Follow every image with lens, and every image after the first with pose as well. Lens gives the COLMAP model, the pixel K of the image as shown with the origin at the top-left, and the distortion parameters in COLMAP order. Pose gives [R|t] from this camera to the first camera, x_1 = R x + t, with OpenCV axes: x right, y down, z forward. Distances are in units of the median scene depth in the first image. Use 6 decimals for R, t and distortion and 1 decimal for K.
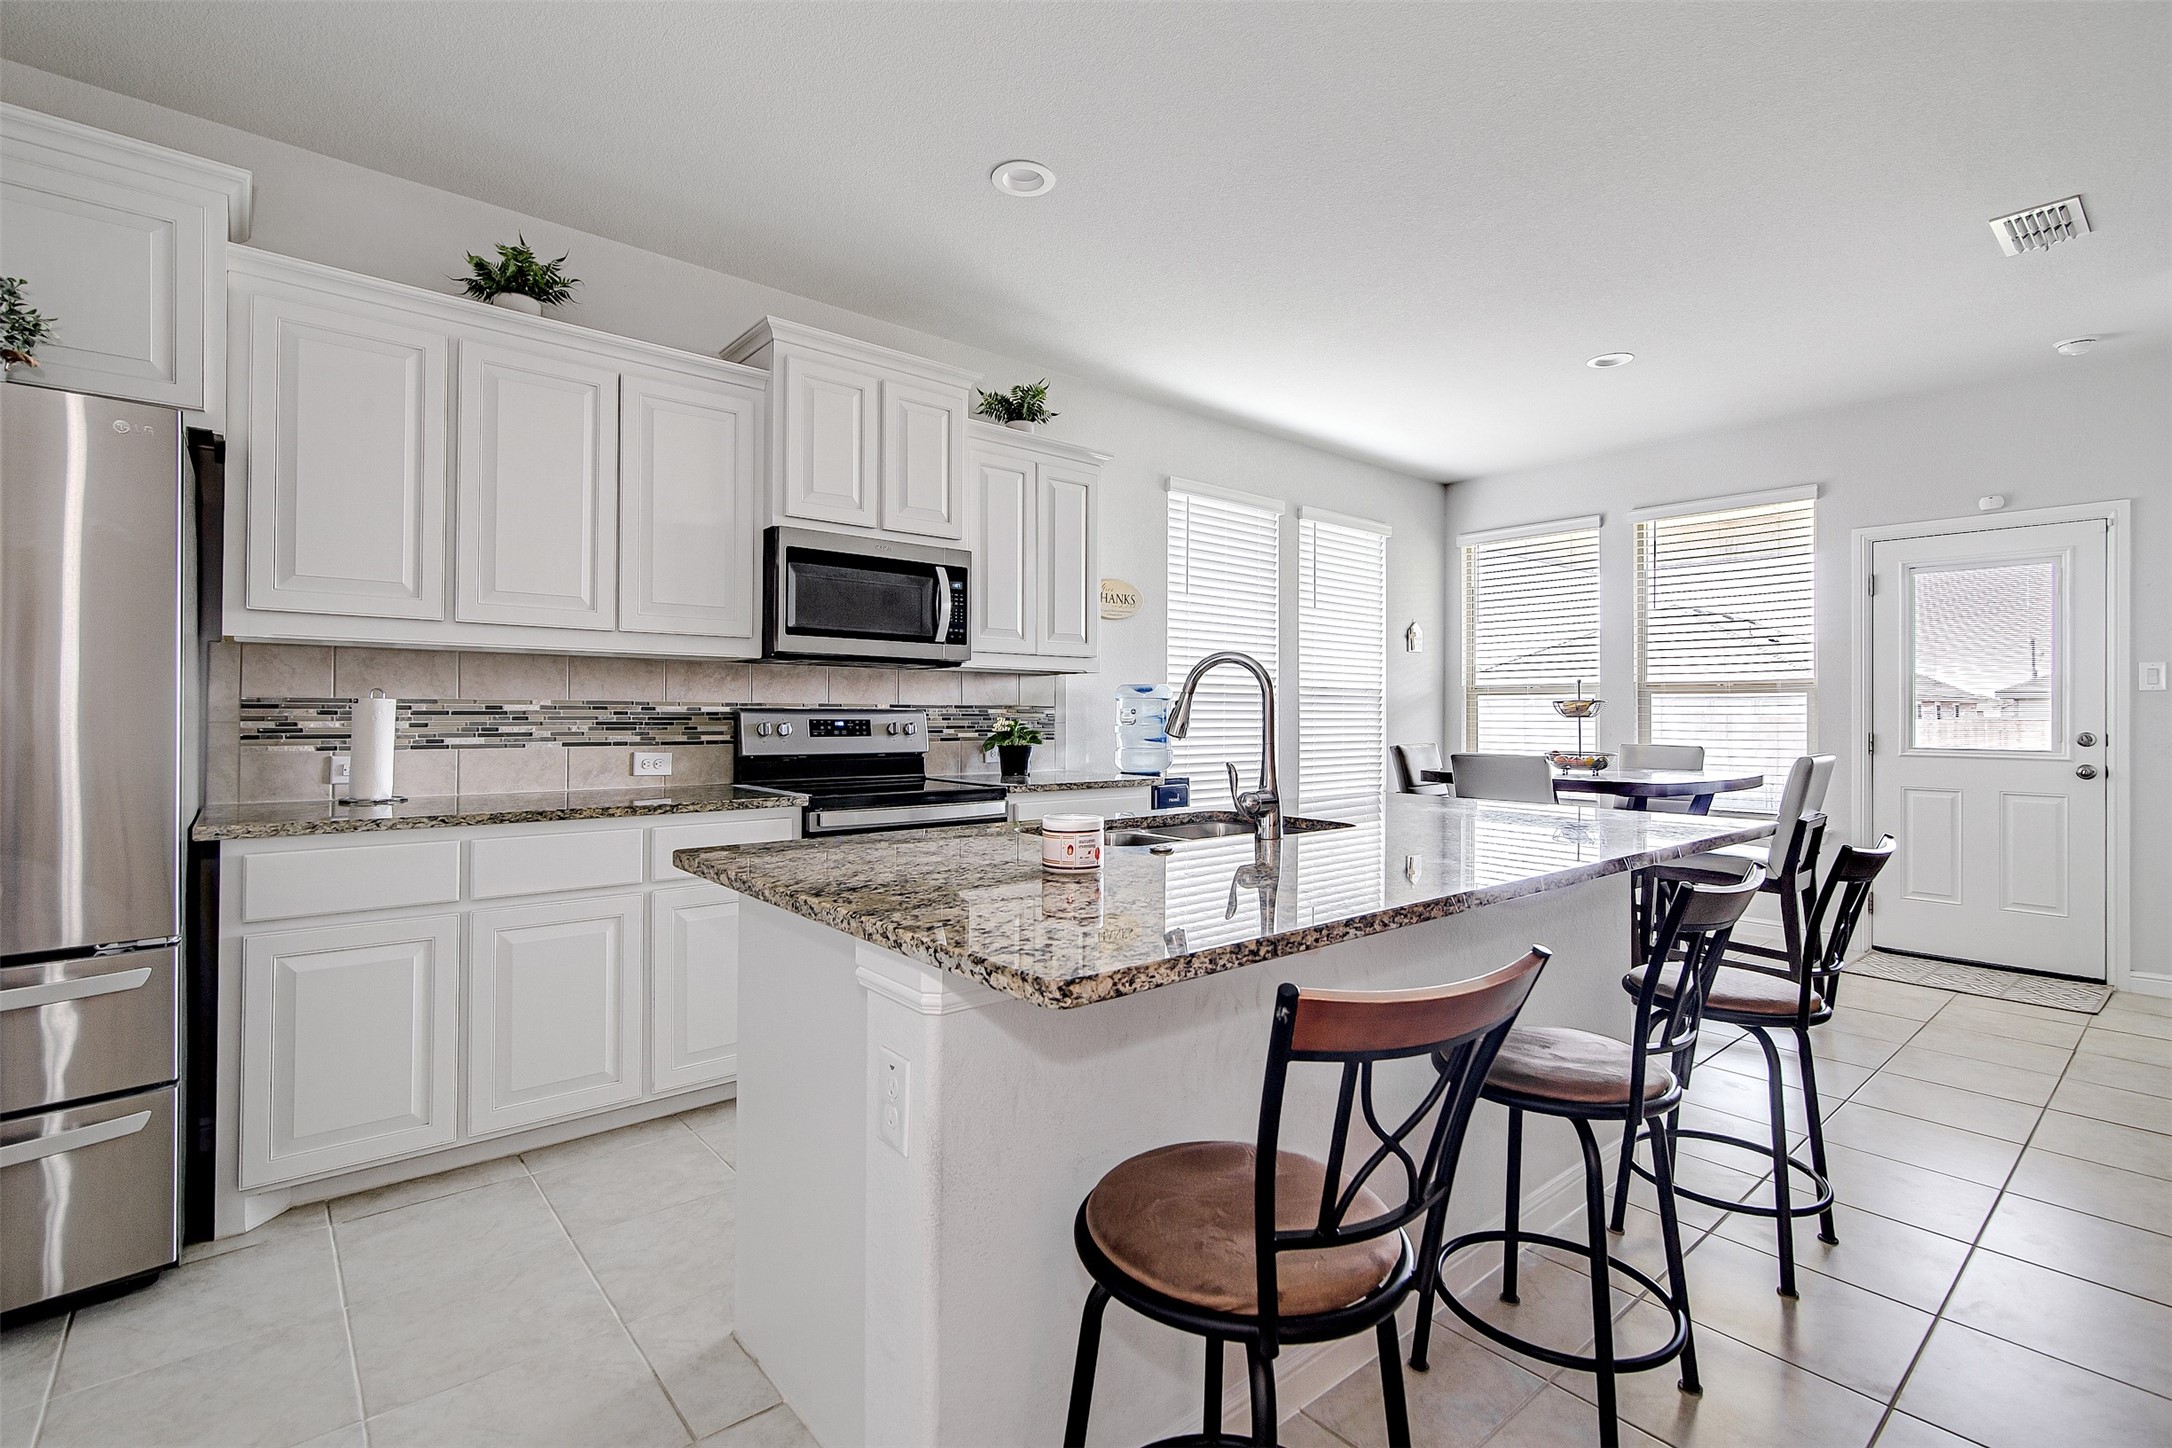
lens RADIAL K [[990.8, 0, 1086.4], [0, 990.8, 707.4], [0, 0, 1]] dist [0.002411, 0.000213]
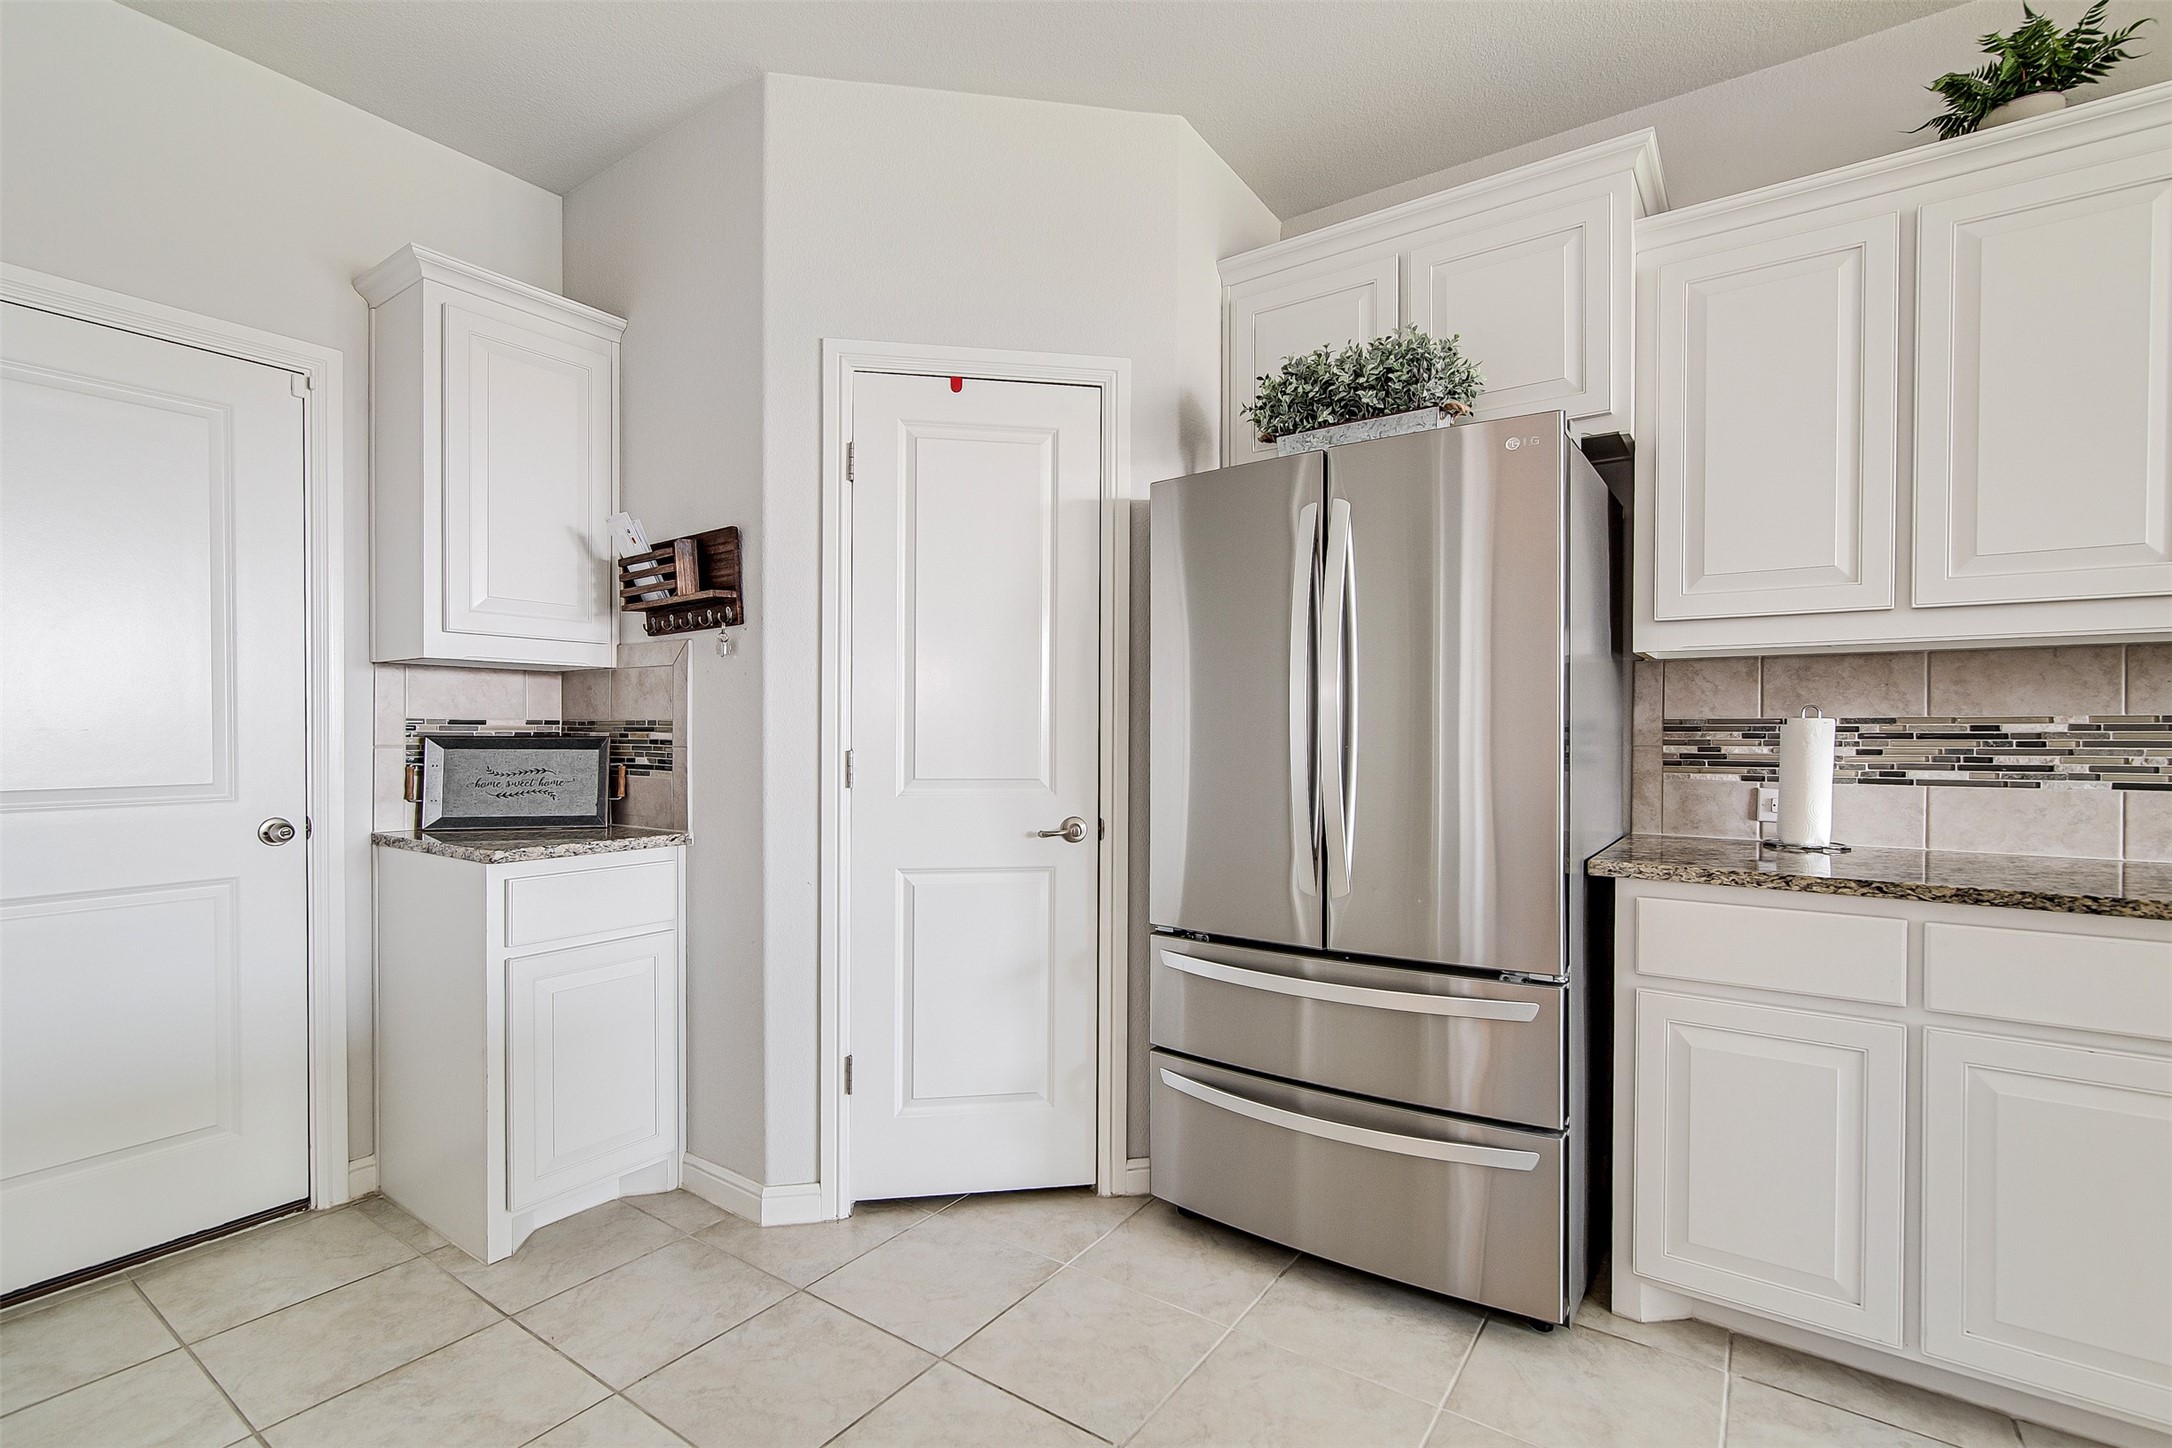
lens RADIAL K [[993.5, 0, 1079.0], [0, 993.5, 740.5], [0, 0, 1]] dist [0.000004, 0.000686]
pose [[0.245359, 0.004854, -0.969420, -0.087932], [0.007359, 0.999949, 0.006869, -0.000798], [0.969404, -0.008819, 0.245310, 0.236873]]
